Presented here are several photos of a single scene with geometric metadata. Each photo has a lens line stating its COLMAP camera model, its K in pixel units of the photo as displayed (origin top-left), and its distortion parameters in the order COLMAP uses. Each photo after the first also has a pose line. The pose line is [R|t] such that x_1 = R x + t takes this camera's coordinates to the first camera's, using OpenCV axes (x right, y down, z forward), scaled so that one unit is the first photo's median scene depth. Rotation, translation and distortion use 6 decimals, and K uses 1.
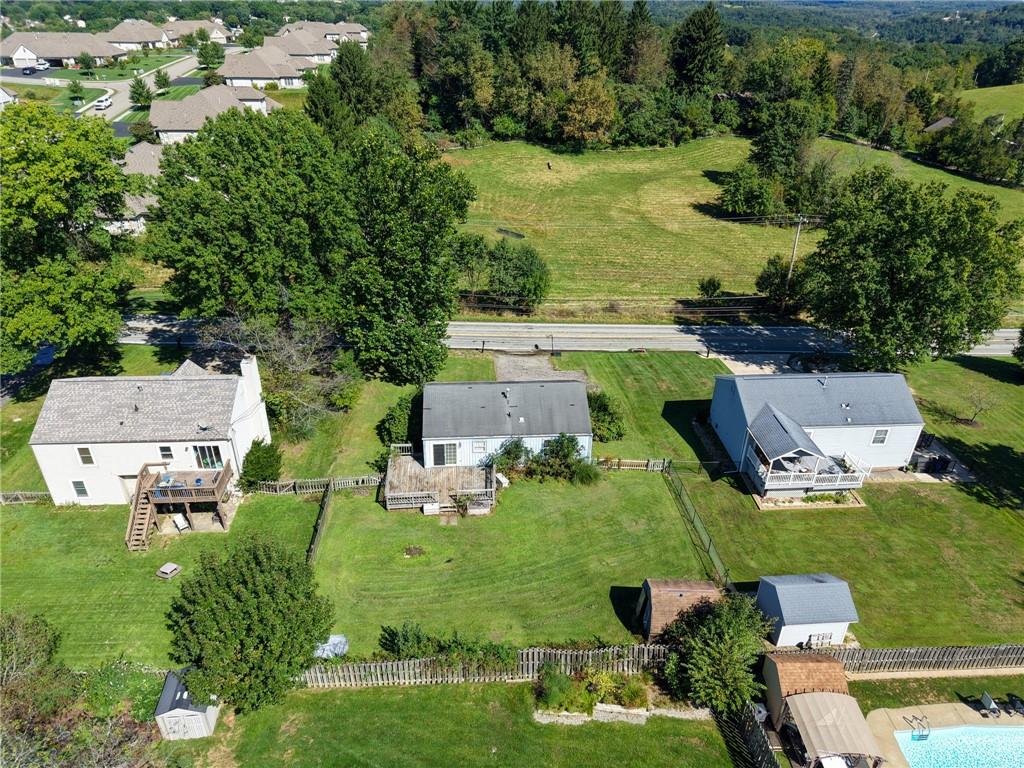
lens RADIAL K [[681.8, 0, 512.0], [0, 681.8, 384.0], [0, 0, 1]] dist [0.001567, -0.001803]
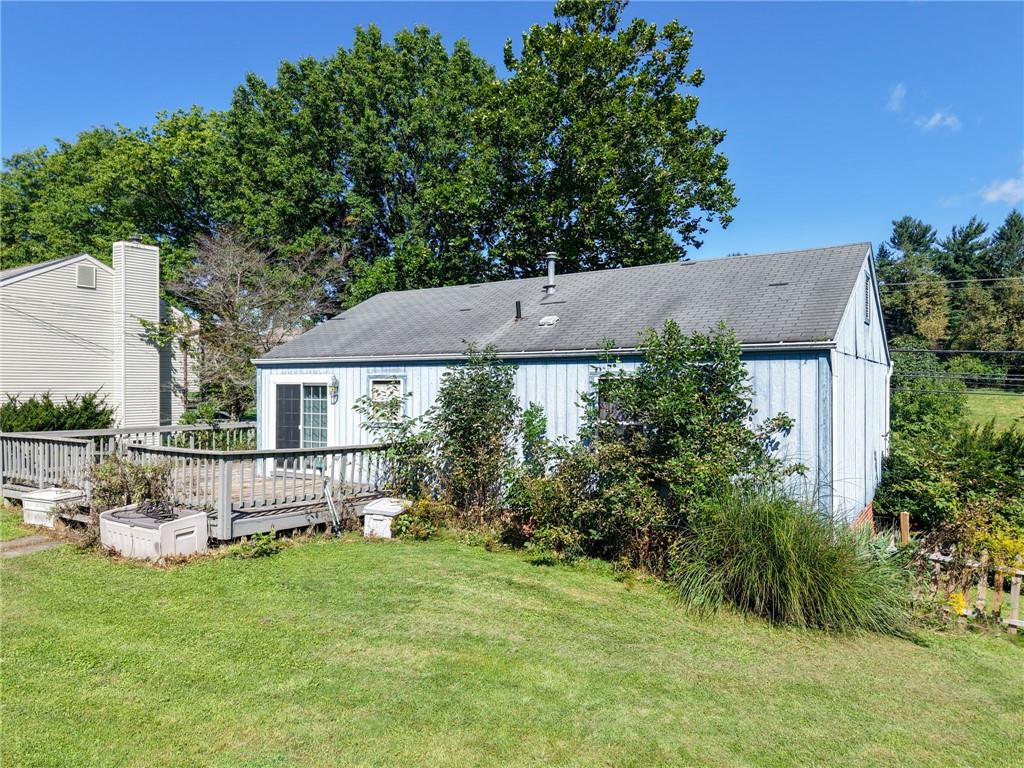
lens RADIAL K [[681.8, 0, 512.0], [0, 681.8, 384.0], [0, 0, 1]] dist [0.001567, -0.001803]
pose [[0.787097, -0.010848, -0.616734, 0.160432], [-0.302169, 0.864877, -0.400851, 0.179590], [0.537747, 0.501867, 0.677464, 0.836210]]
